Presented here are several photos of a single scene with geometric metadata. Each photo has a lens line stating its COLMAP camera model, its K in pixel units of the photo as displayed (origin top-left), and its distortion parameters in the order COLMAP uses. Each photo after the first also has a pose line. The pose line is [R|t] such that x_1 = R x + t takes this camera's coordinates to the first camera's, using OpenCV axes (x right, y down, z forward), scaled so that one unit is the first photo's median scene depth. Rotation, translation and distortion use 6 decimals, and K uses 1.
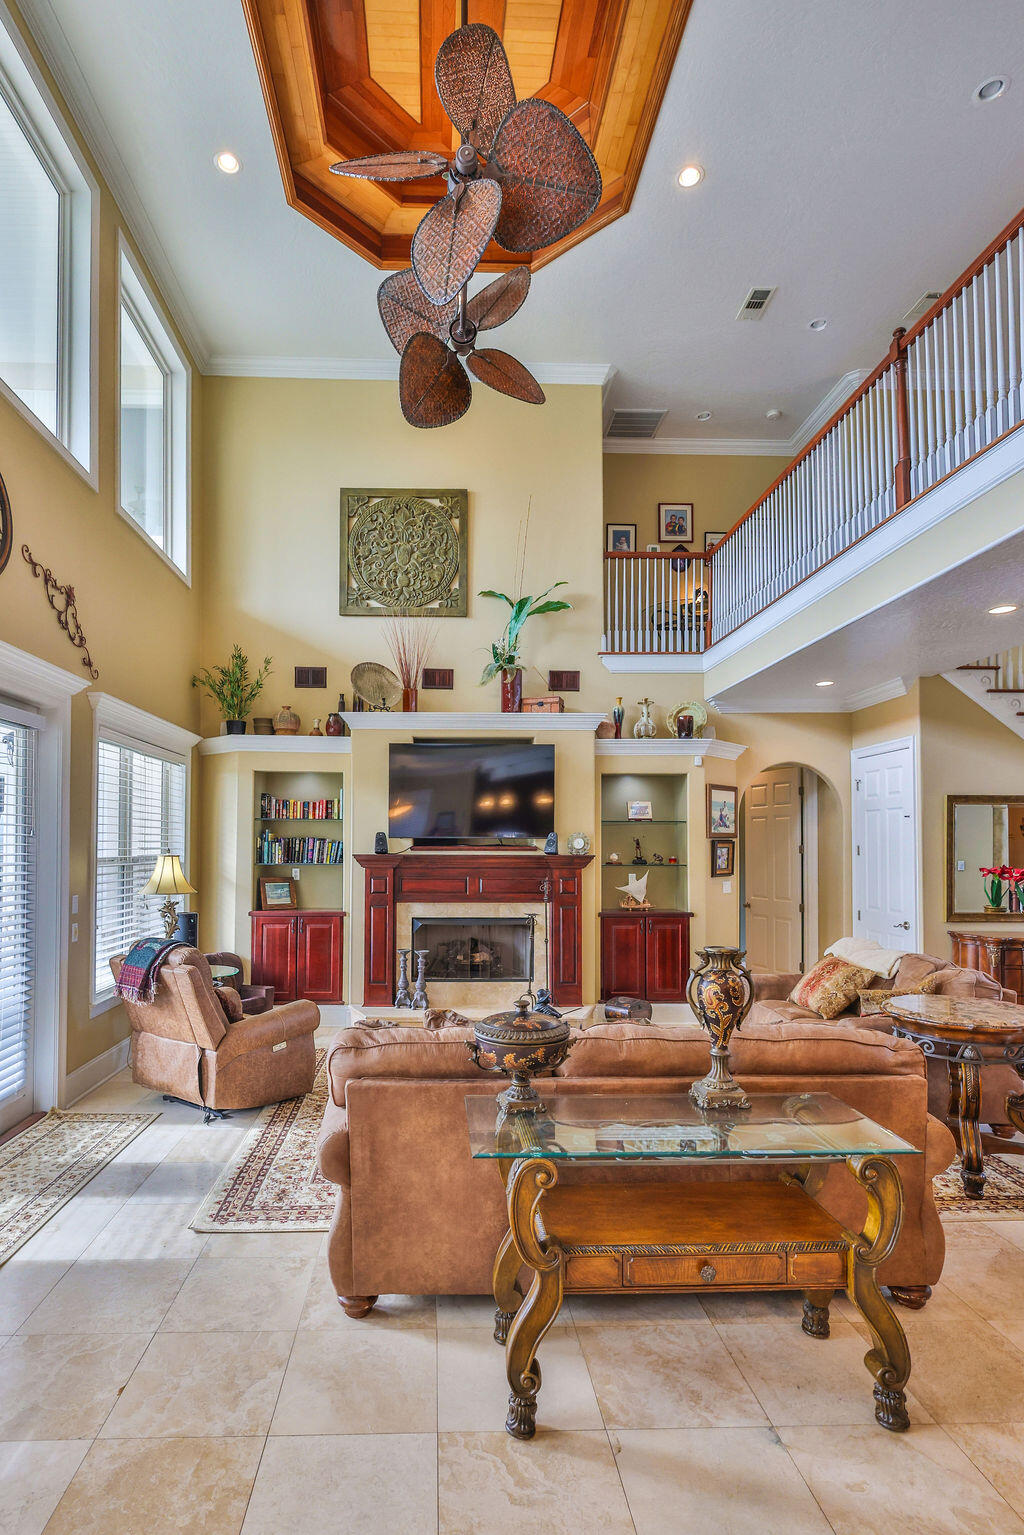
lens RADIAL K [[785.6, 0, 454.8], [0, 785.6, 830.5], [0, 0, 1]] dist [0.000752, 0.002647]
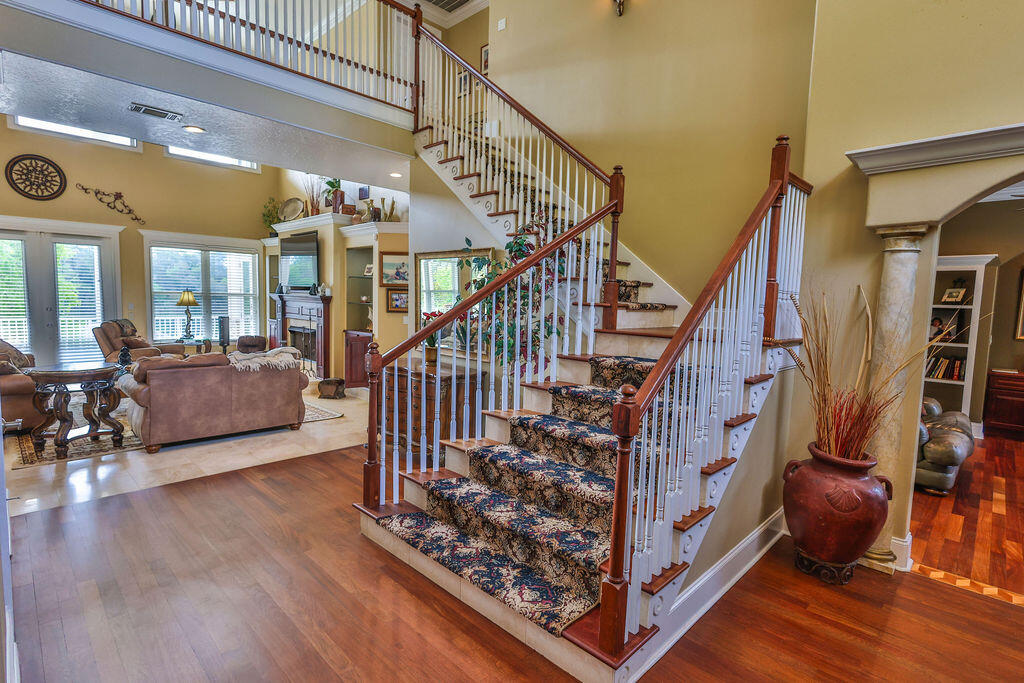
lens RADIAL K [[501.7, 0, 512.2], [0, 501.7, 339.4], [0, 0, 1]] dist [0.003683, -0.000066]
pose [[0.698199, 0.078206, -0.711620, 1.257485], [-0.010561, 0.995032, 0.098990, 0.012544], [0.715826, -0.061600, 0.695556, 0.505009]]
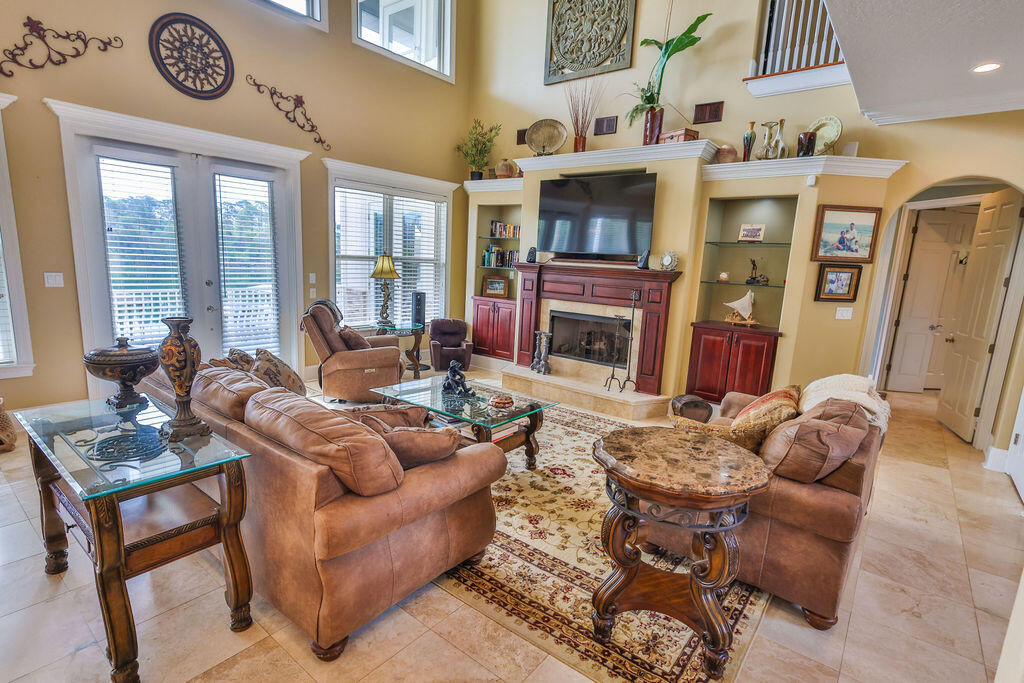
lens RADIAL K [[501.7, 0, 510.1], [0, 501.7, 347.6], [0, 0, 1]] dist [0.003683, -0.000066]
pose [[0.761677, 0.148823, -0.630635, 0.462458], [-0.033119, 0.980936, 0.191489, 0.008224], [0.647111, -0.124966, 0.752085, 0.270948]]
